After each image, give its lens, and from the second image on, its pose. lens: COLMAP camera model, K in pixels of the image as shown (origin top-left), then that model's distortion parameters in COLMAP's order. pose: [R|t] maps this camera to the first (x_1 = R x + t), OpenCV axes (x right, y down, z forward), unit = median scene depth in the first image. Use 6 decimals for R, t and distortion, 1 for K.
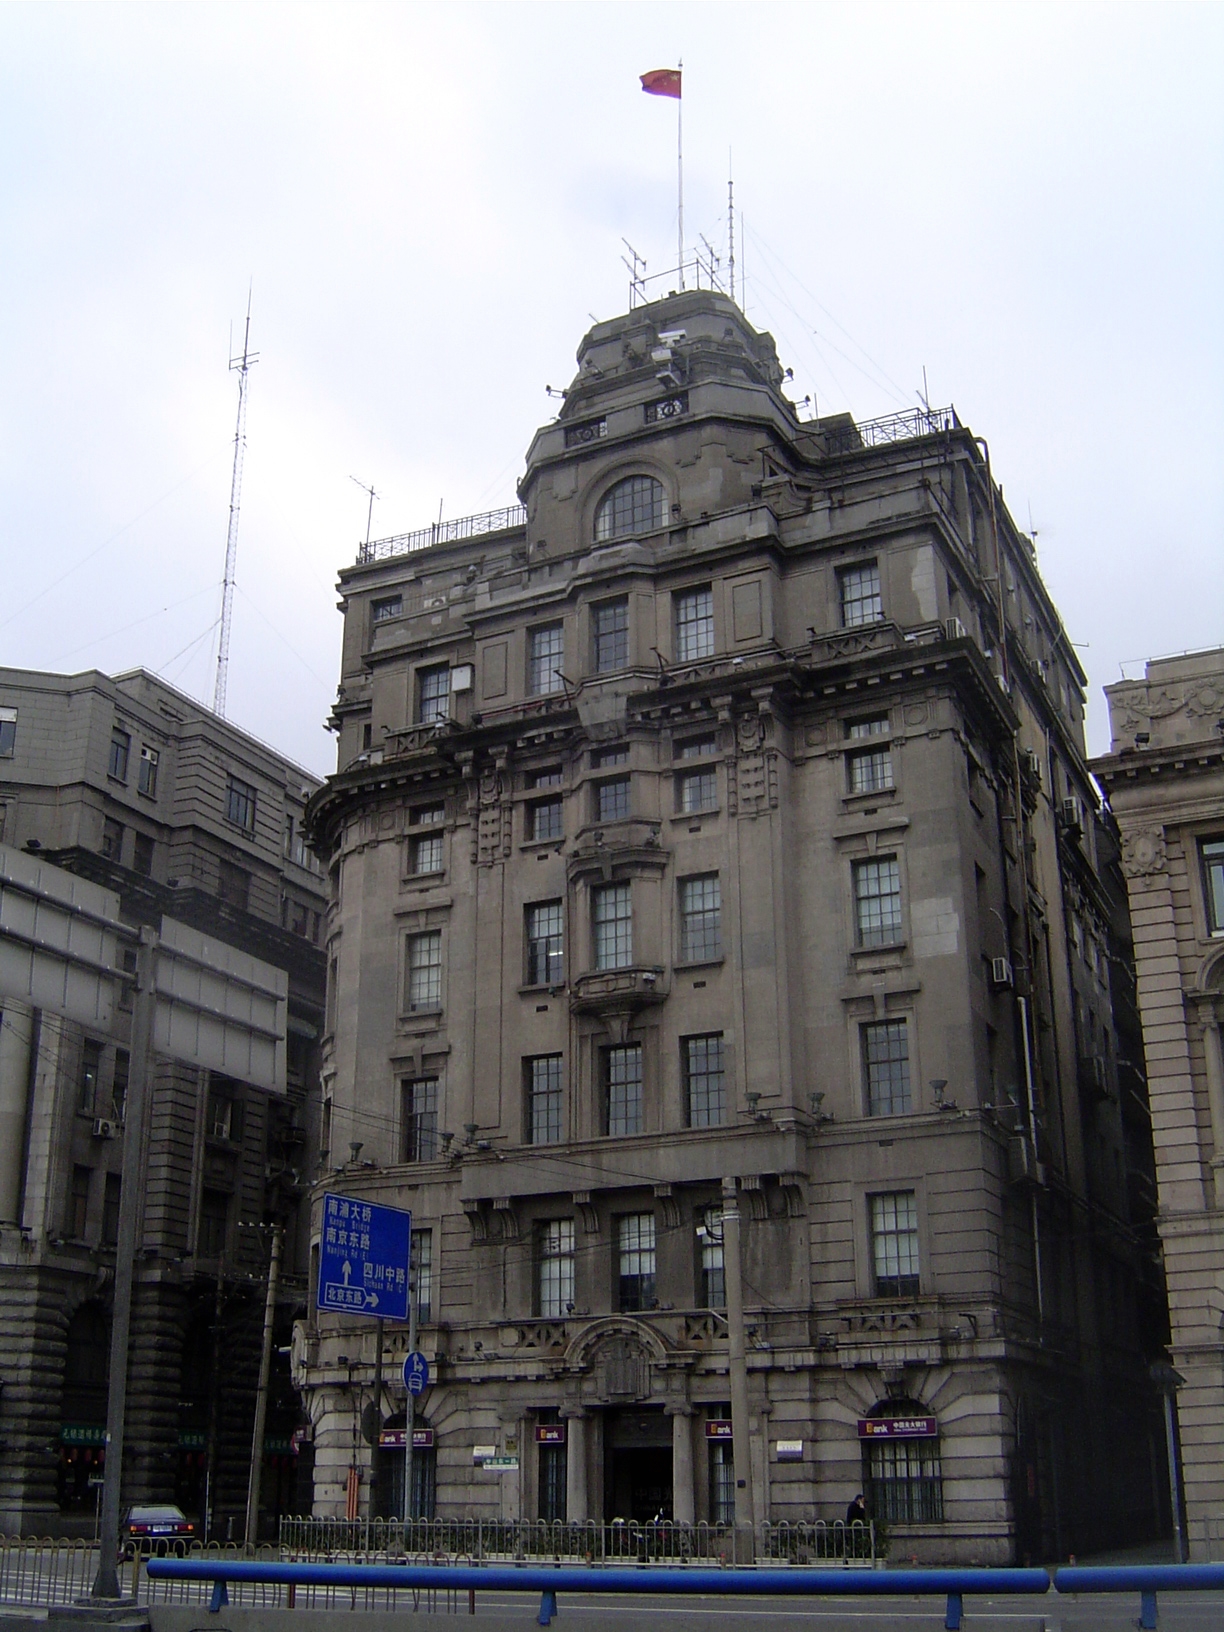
lens RADIAL K [[1846.6, 0, 608.9], [0, 1846.6, 859.7], [0, 0, 1]] dist [-0.116053, -0.063229]
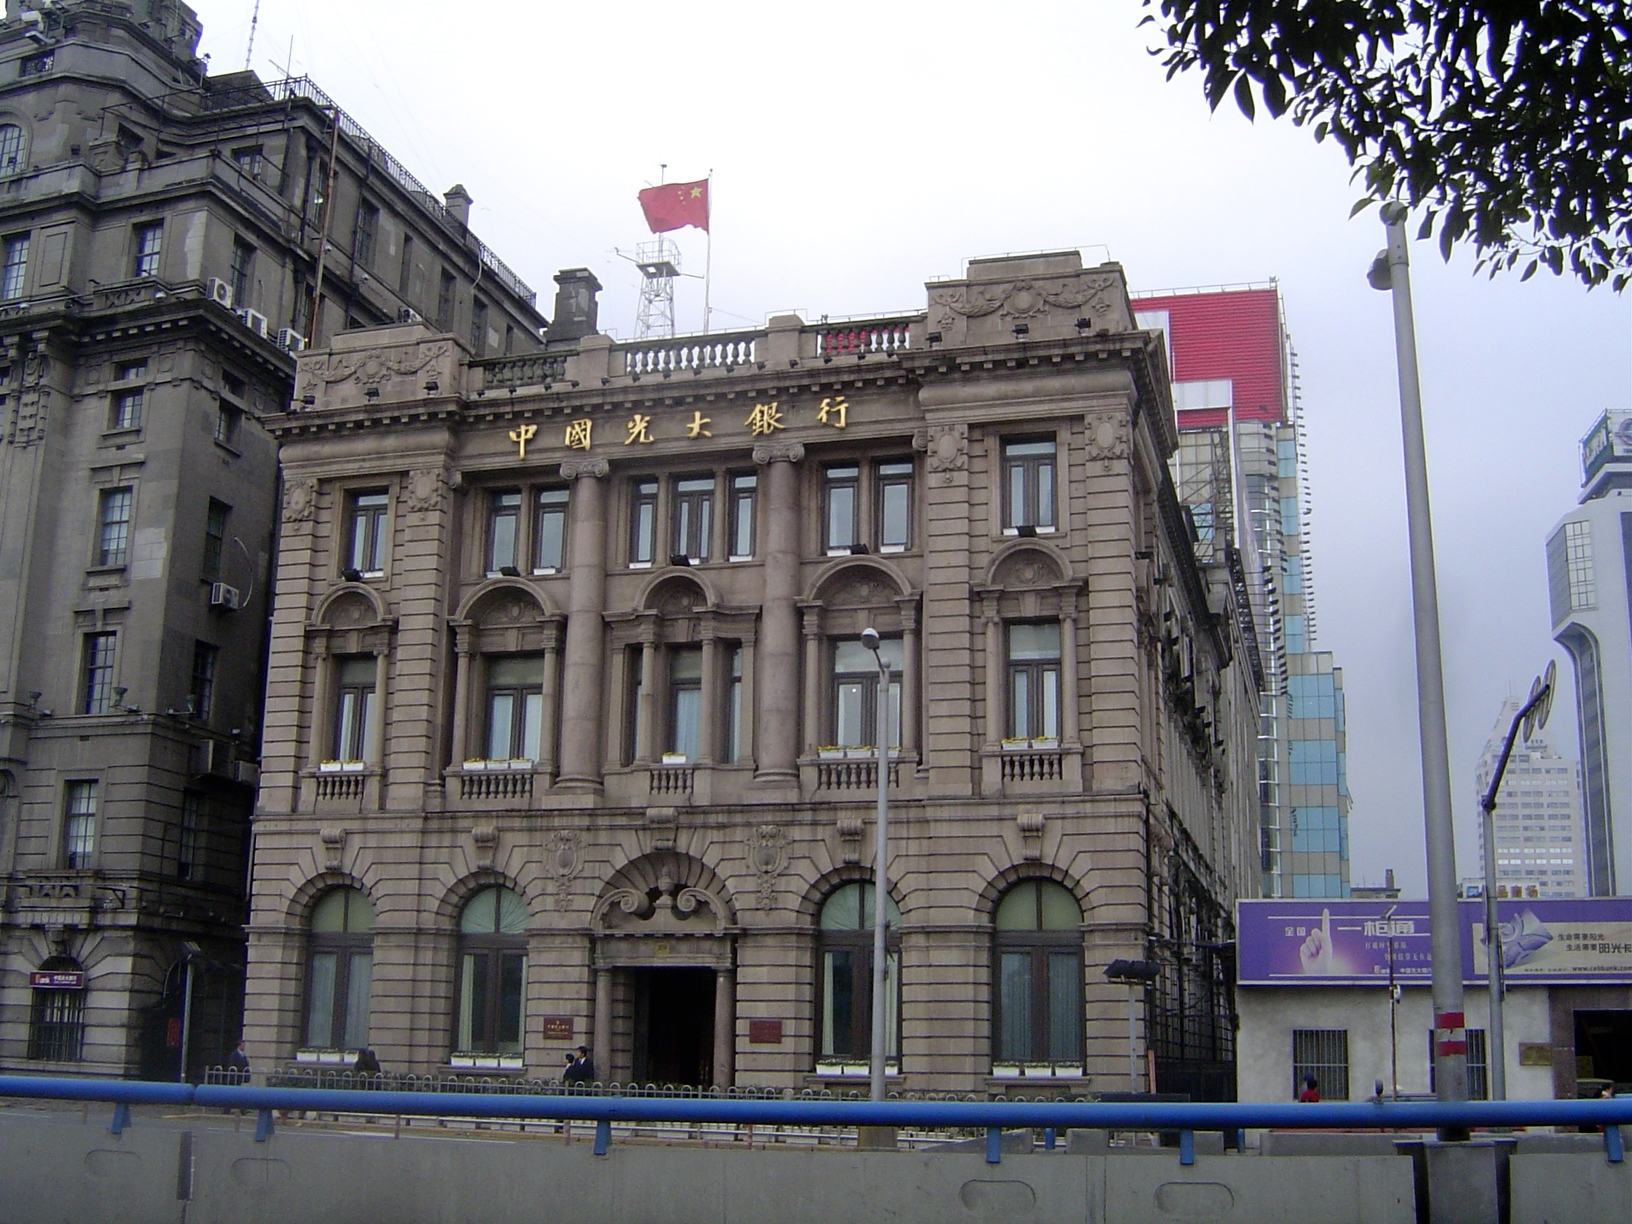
lens RADIAL K [[1870.7, 0, 815.5], [0, 1870.7, 559.3], [0, 0, 1]] dist [-0.120227, -0.011172]
pose [[0.984321, 0.060363, 0.165737, 0.203733], [-0.072630, 0.994971, 0.068976, -0.035811], [-0.160740, -0.079932, 0.983755, -0.102121]]
